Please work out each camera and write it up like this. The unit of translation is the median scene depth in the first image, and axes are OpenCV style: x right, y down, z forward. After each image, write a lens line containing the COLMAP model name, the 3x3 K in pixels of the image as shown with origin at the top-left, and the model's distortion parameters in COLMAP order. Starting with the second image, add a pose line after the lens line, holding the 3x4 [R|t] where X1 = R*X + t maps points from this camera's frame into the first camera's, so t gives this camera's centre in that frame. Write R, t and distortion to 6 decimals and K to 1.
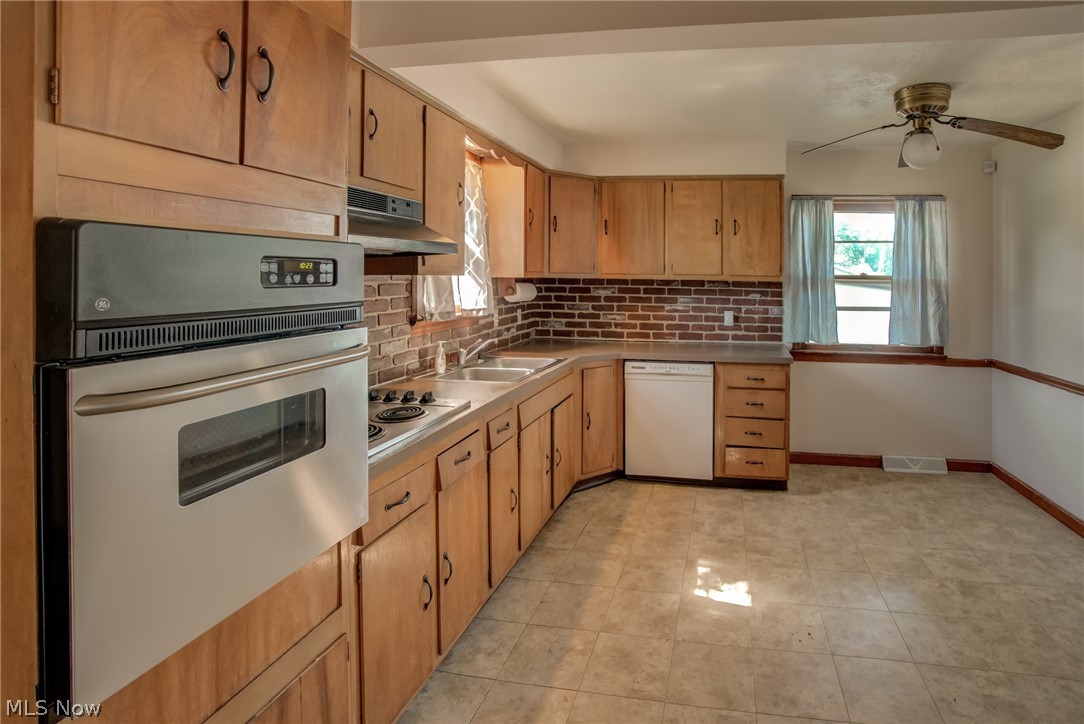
lens RADIAL K [[547.6, 0, 541.4], [0, 547.6, 273.1], [0, 0, 1]] dist [-0.035543, 0.000238]
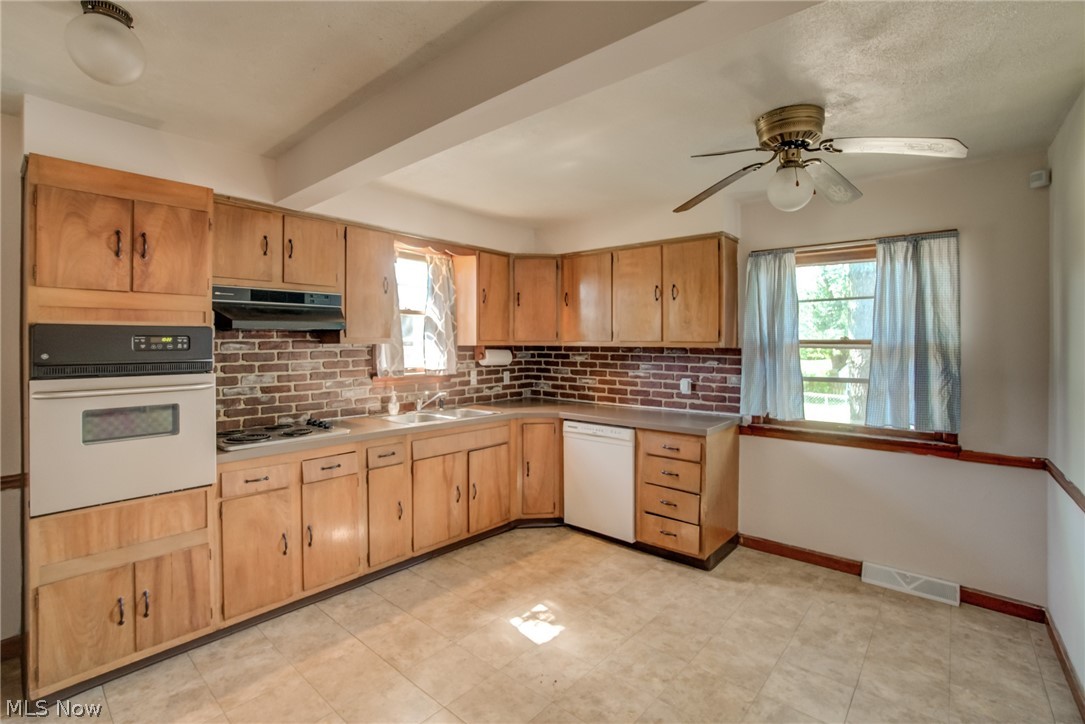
lens RADIAL K [[491.3, 0, 474.2], [0, 491.3, 346.2], [0, 0, 1]] dist [-0.039176, 0.000600]
pose [[0.820994, -0.006479, -0.570901, 0.565112], [0.009932, 0.999946, 0.002935, 0.006367], [0.570851, -0.008080, 0.821014, 0.081677]]
